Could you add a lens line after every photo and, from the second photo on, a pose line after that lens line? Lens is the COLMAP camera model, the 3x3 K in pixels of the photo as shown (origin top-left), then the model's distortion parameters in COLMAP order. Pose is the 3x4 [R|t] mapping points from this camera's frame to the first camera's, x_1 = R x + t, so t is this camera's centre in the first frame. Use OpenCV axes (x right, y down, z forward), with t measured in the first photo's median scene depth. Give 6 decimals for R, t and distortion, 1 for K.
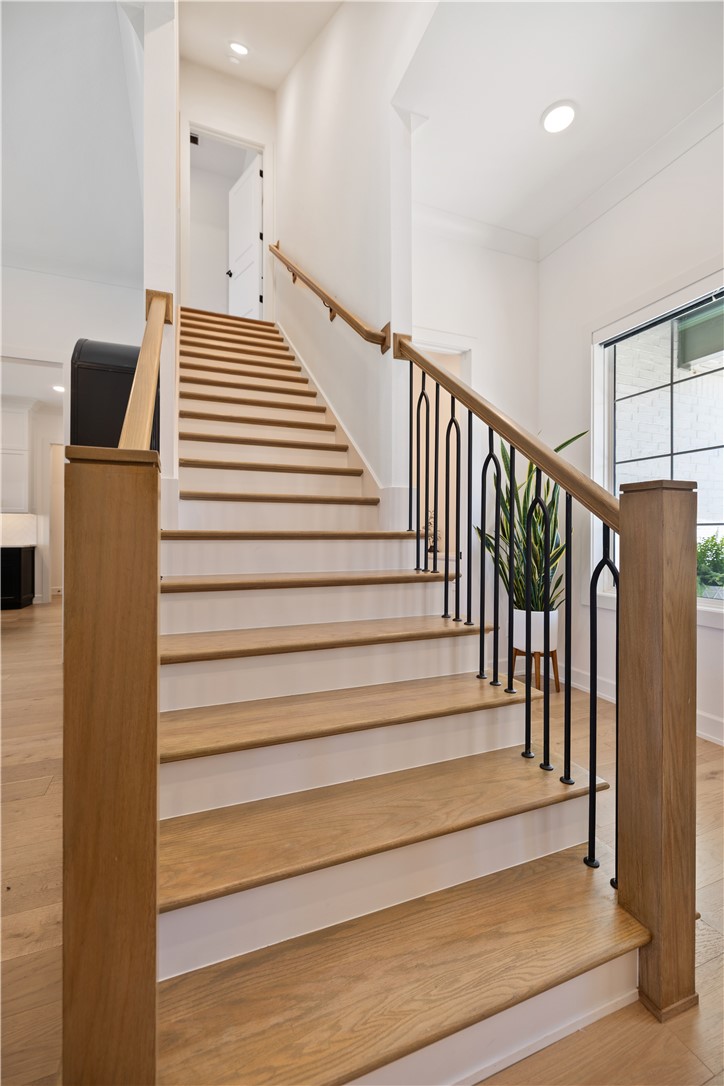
lens RADIAL K [[456.3, 0, 378.3], [0, 456.3, 525.2], [0, 0, 1]] dist [0.001081, 0.001552]
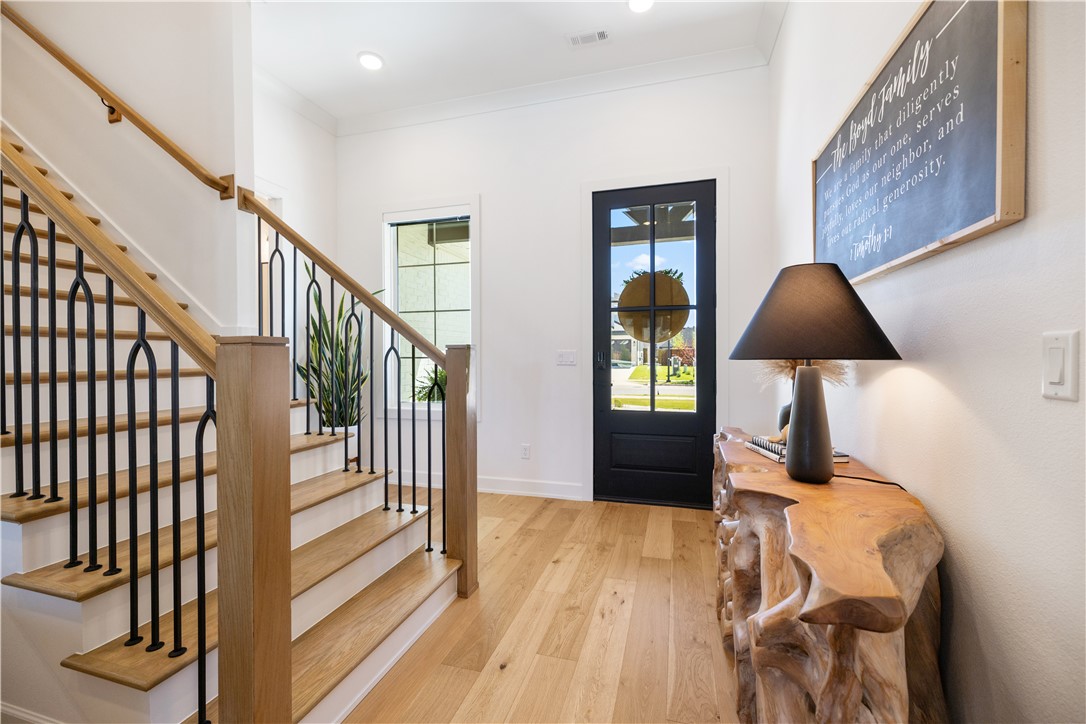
lens RADIAL K [[456.3, 0, 539.8], [0, 456.3, 357.8], [0, 0, 1]] dist [0.001081, 0.001552]
pose [[0.624146, -0.005074, 0.781291, -0.562217], [-0.018427, 0.999605, 0.021213, -0.067970], [-0.781090, -0.027637, 0.623806, -0.391234]]
